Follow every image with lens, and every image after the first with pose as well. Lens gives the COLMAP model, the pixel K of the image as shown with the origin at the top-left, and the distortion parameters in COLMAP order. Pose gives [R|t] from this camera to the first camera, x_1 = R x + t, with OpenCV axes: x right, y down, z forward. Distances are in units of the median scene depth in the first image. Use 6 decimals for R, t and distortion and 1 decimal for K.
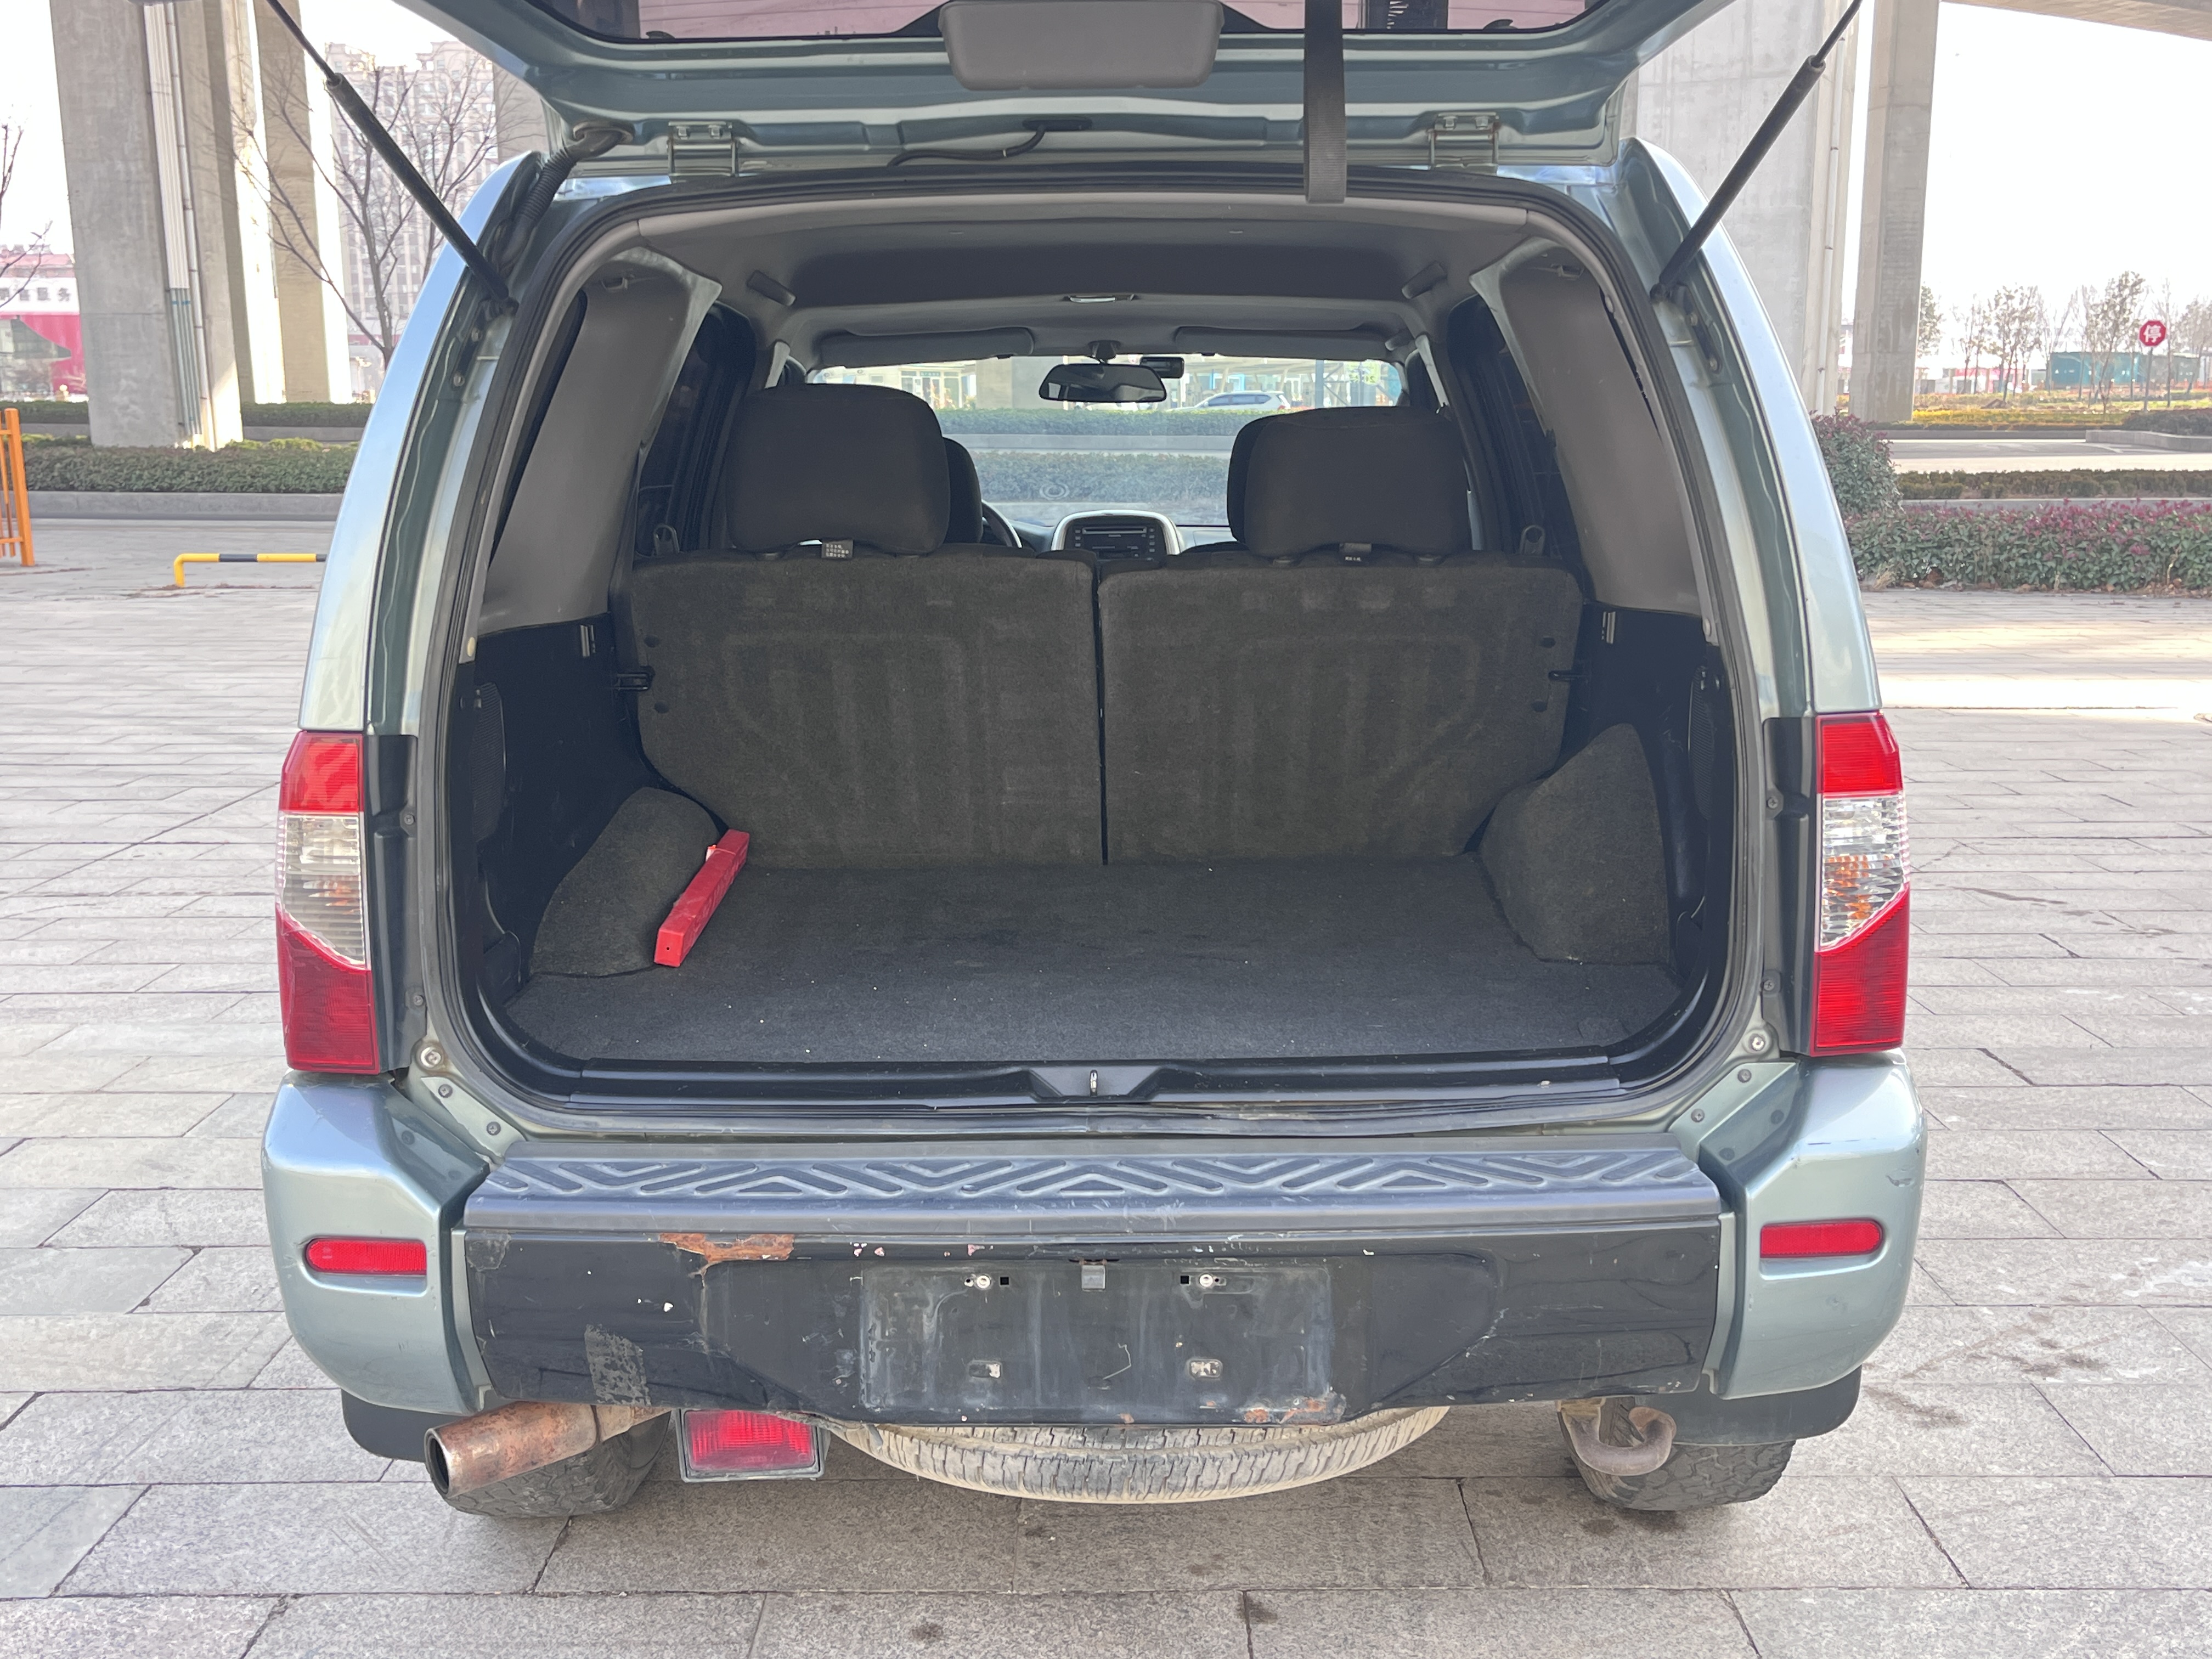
lens RADIAL K [[2274.7, 0, 1127.0], [0, 2274.7, 843.2], [0, 0, 1]] dist [0.012526, 0.034861]
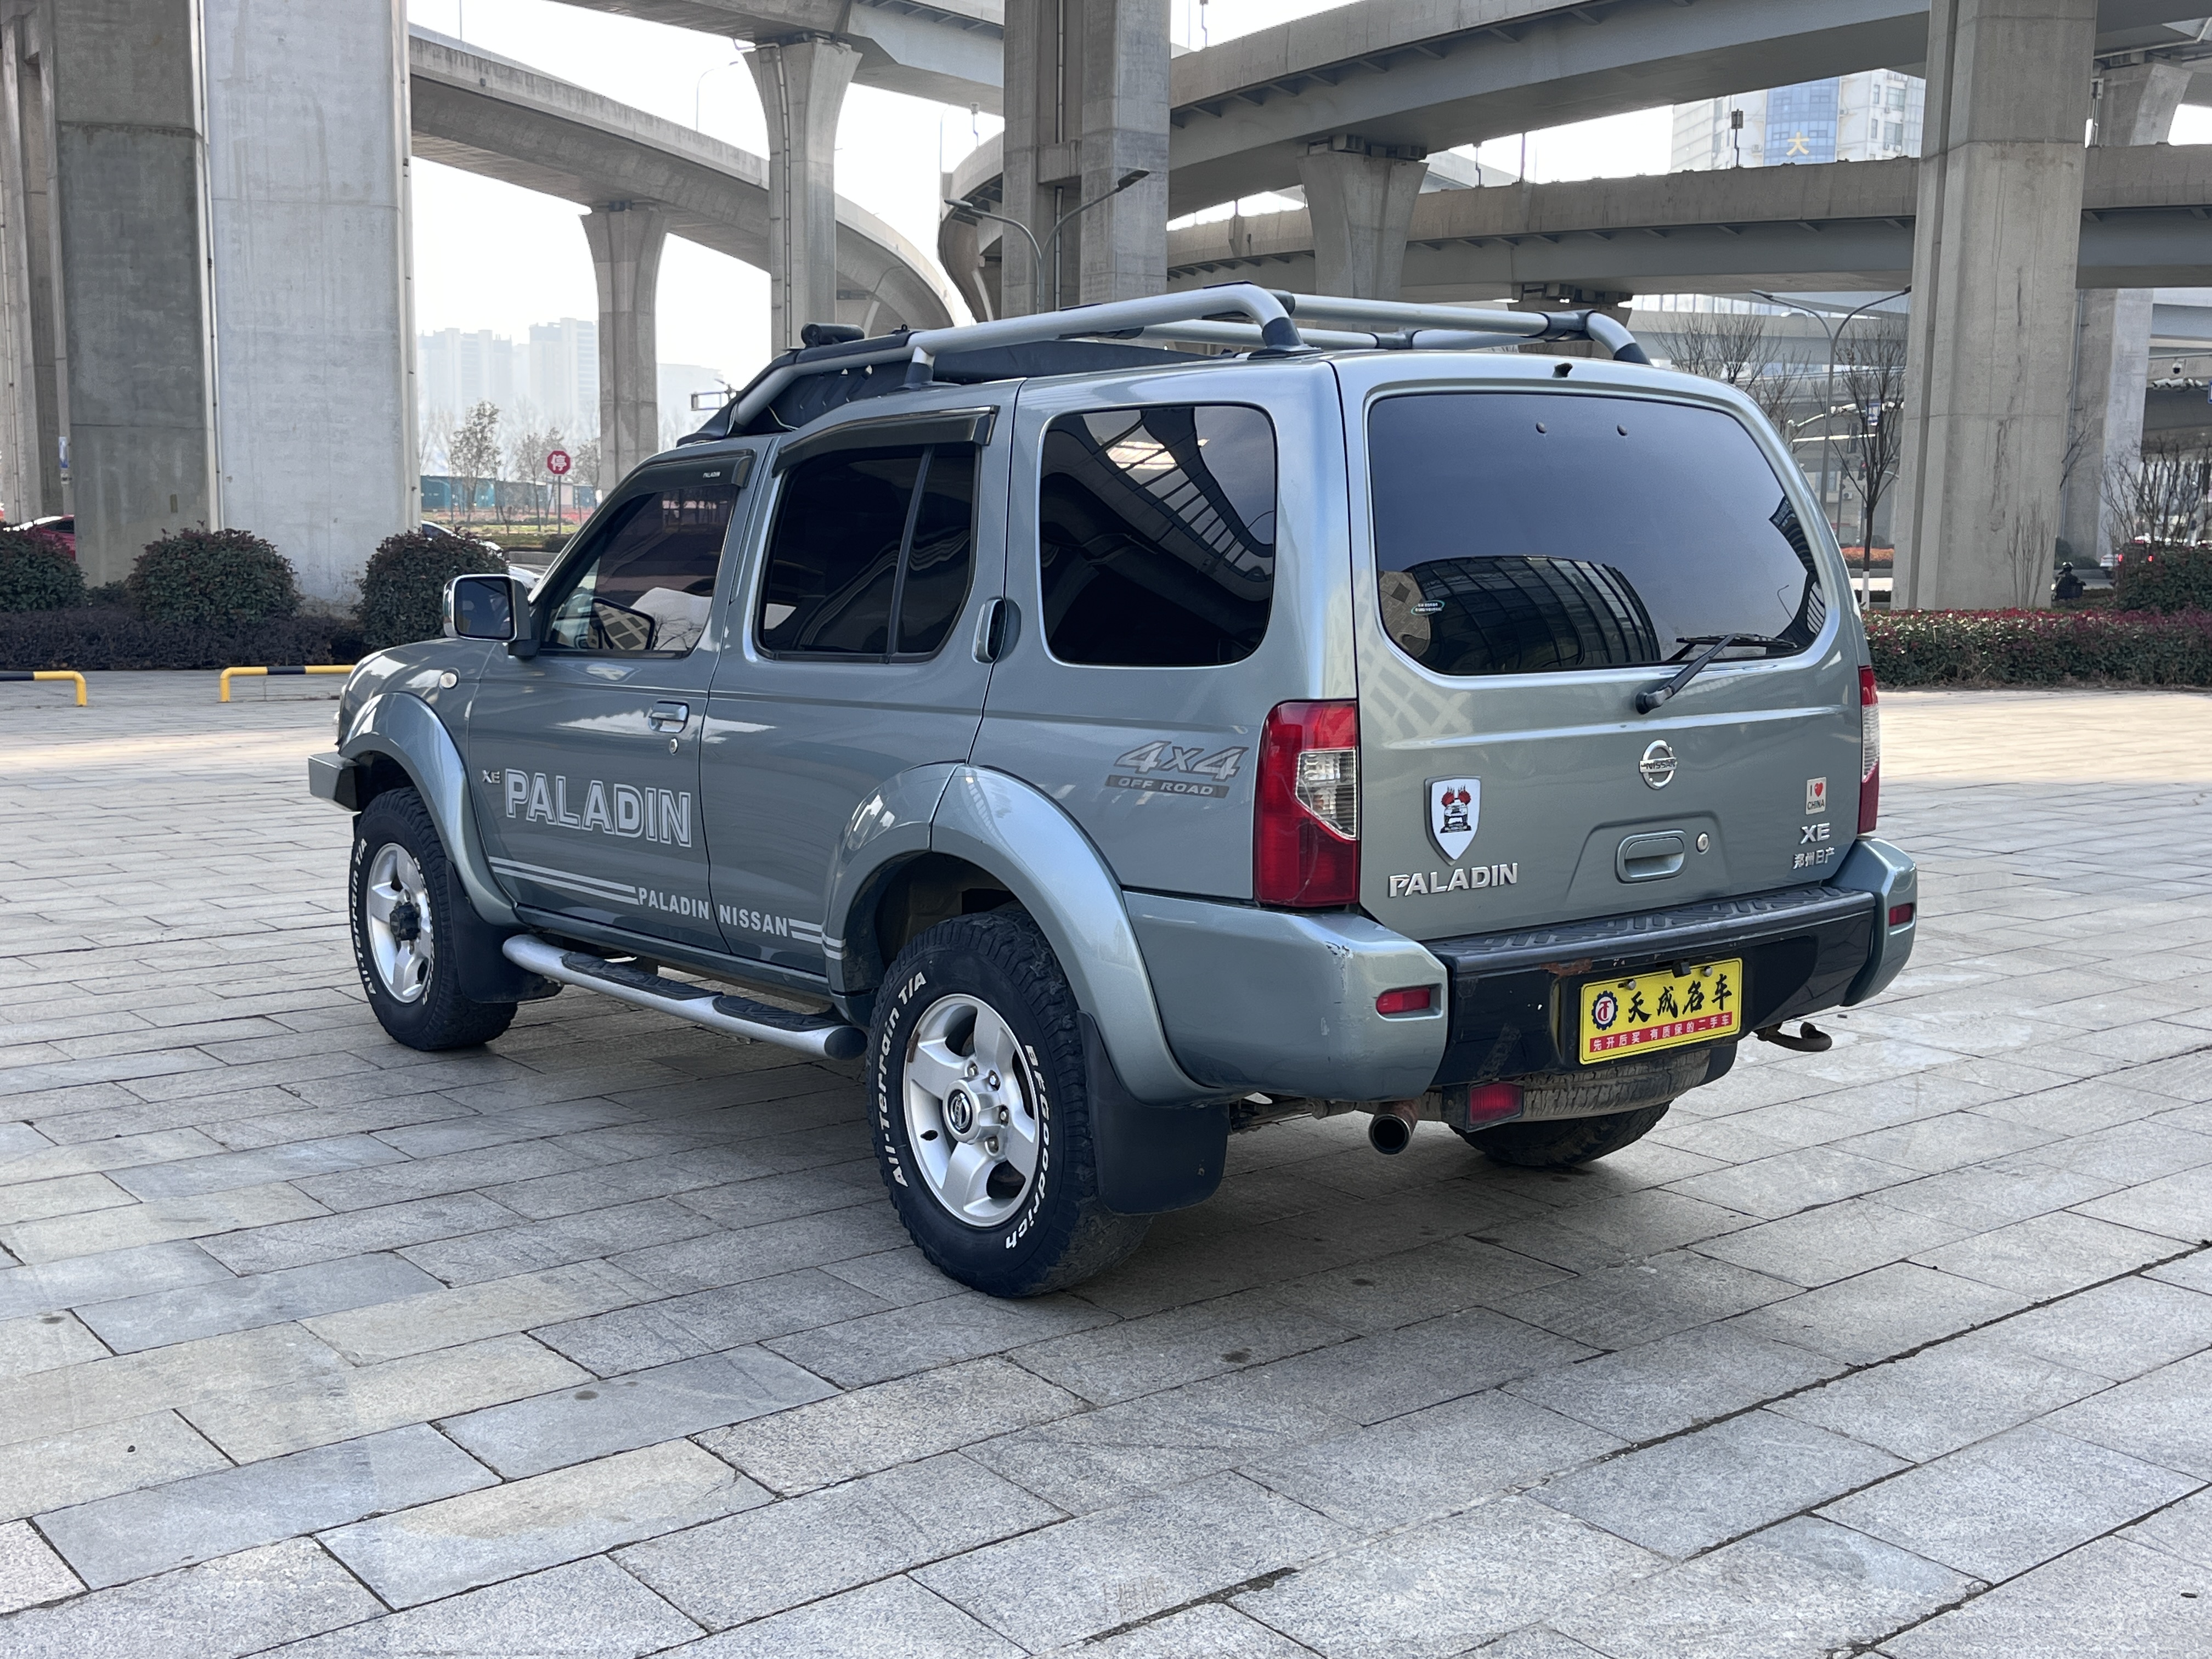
lens RADIAL K [[2364.6, 0, 1094.9], [0, 2364.6, 854.3], [0, 0, 1]] dist [0.017829, 0.017488]
pose [[0.782639, -0.072407, 0.618251, -0.621468], [0.104332, 0.994420, -0.015612, 0.028993], [-0.613671, 0.076722, 0.785826, -0.099633]]
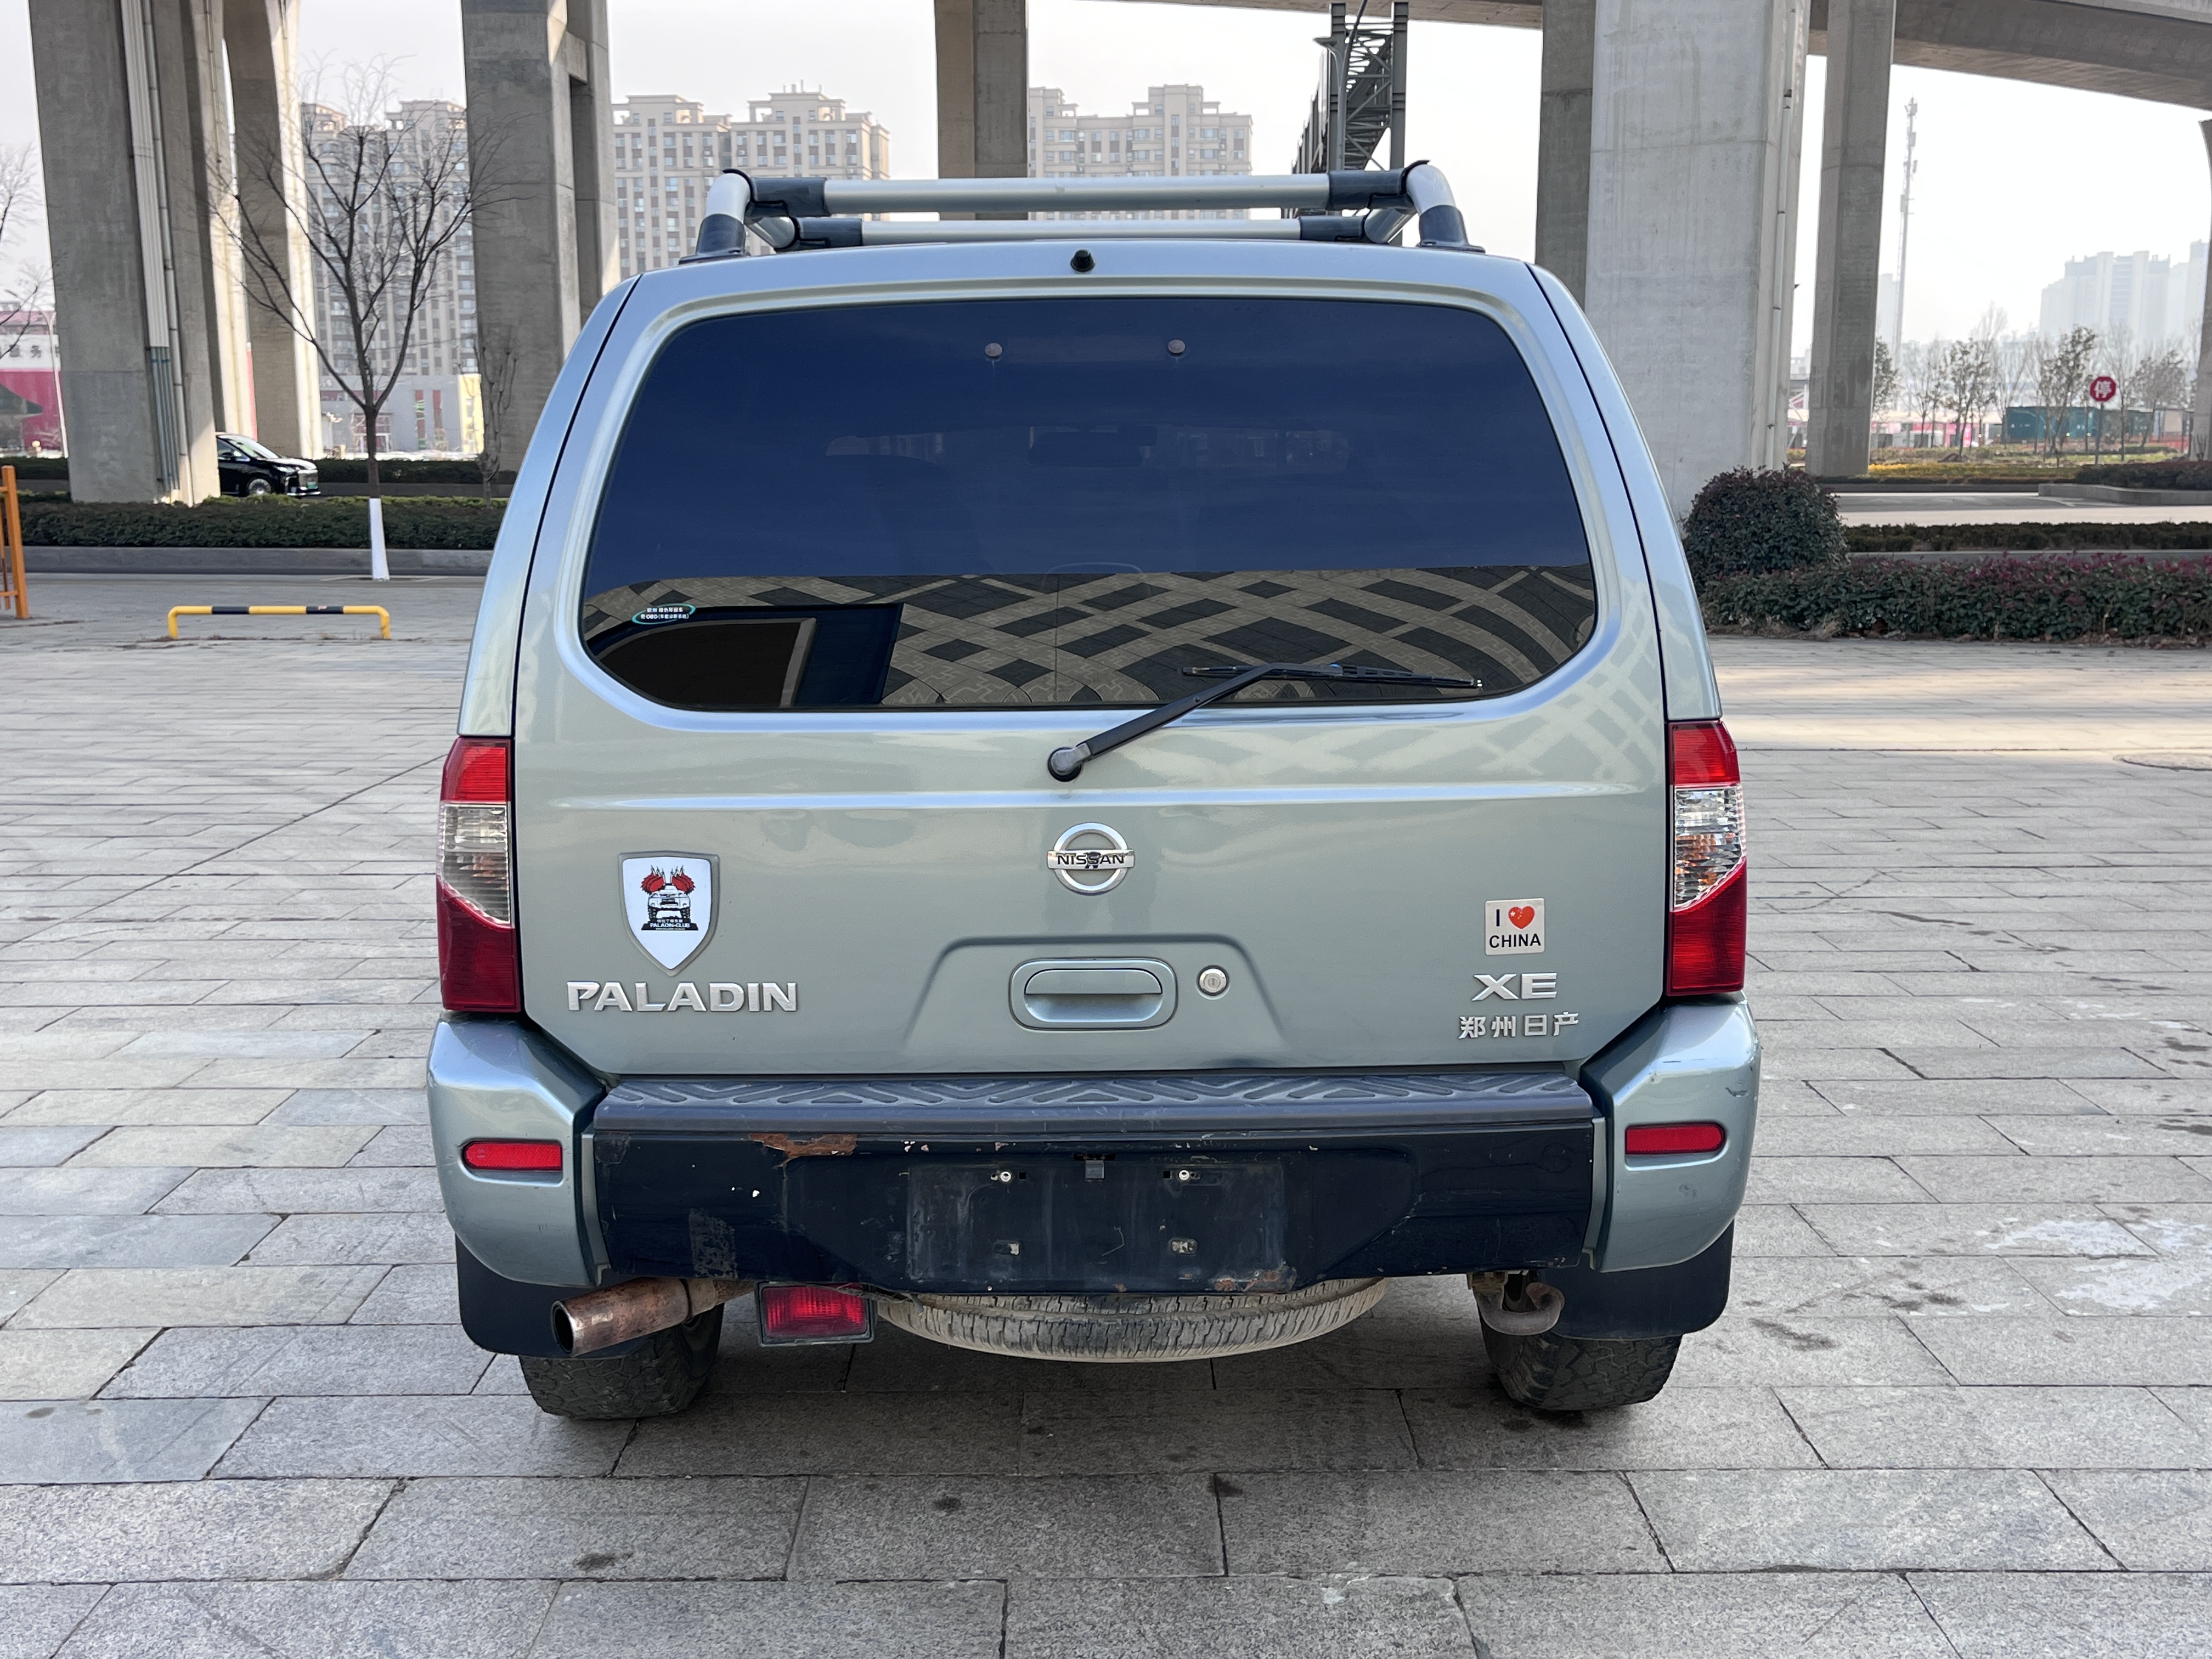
lens RADIAL K [[2276.1, 0, 1099.4], [0, 2276.1, 836.4], [0, 0, 1]] dist [0.022295, 0.011429]
pose [[0.999993, -0.001512, 0.003350, -0.006157], [0.001599, 0.999659, -0.026073, 0.015254], [-0.003309, 0.026078, 0.999654, -0.099497]]
